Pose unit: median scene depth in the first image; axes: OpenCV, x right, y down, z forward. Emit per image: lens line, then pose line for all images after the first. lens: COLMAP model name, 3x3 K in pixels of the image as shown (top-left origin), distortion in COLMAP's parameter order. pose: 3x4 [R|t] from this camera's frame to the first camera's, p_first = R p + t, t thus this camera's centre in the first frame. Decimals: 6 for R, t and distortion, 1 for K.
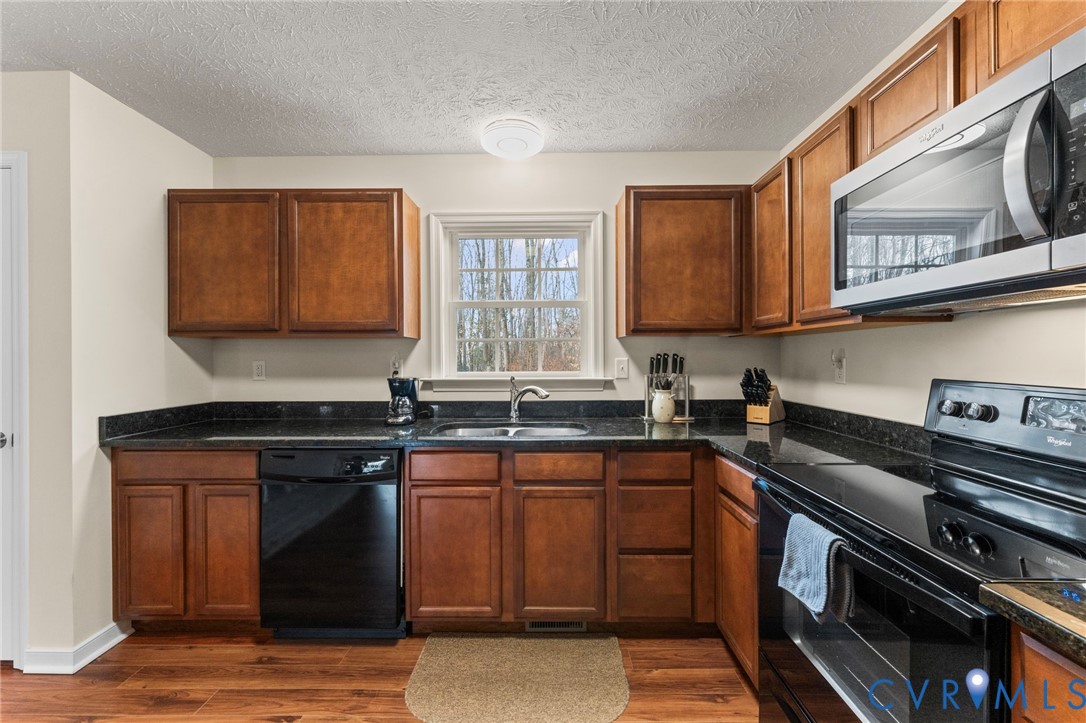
lens RADIAL K [[433.0, 0, 542.9], [0, 433.0, 357.9], [0, 0, 1]] dist [-0.000767, 0.000496]
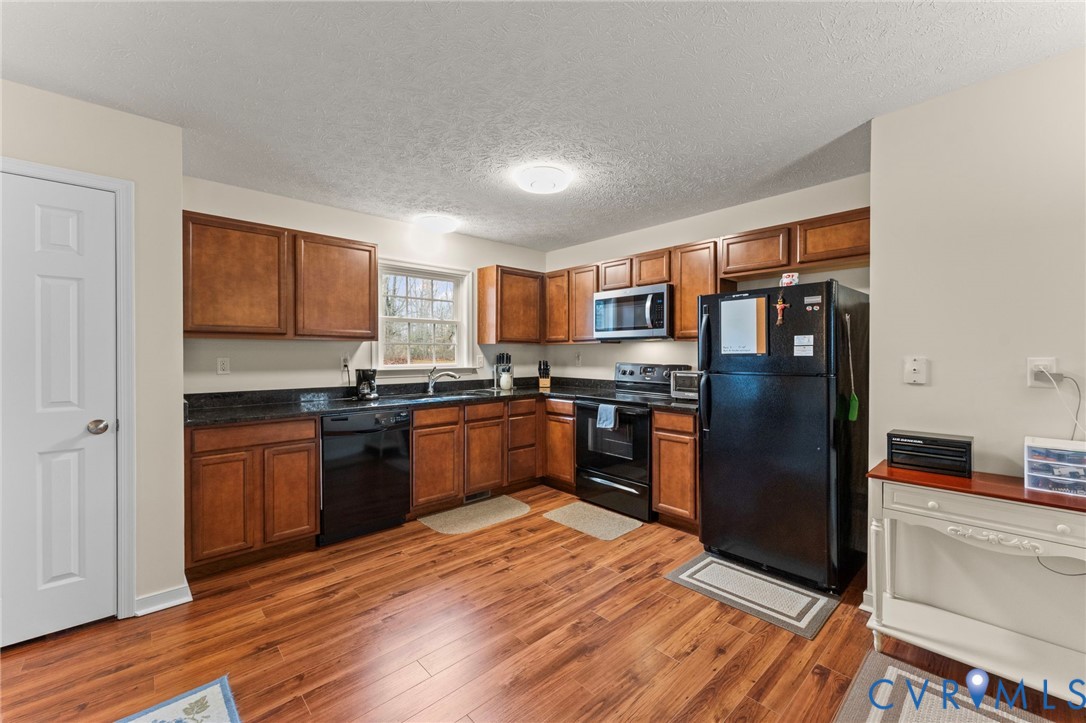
lens RADIAL K [[433.0, 0, 543.4], [0, 433.0, 357.4], [0, 0, 1]] dist [-0.000767, 0.000496]
pose [[0.726193, -0.001680, 0.687489, -0.955697], [-0.002092, 0.999987, 0.004653, -0.001391], [-0.687488, -0.004817, 0.726180, -0.513649]]
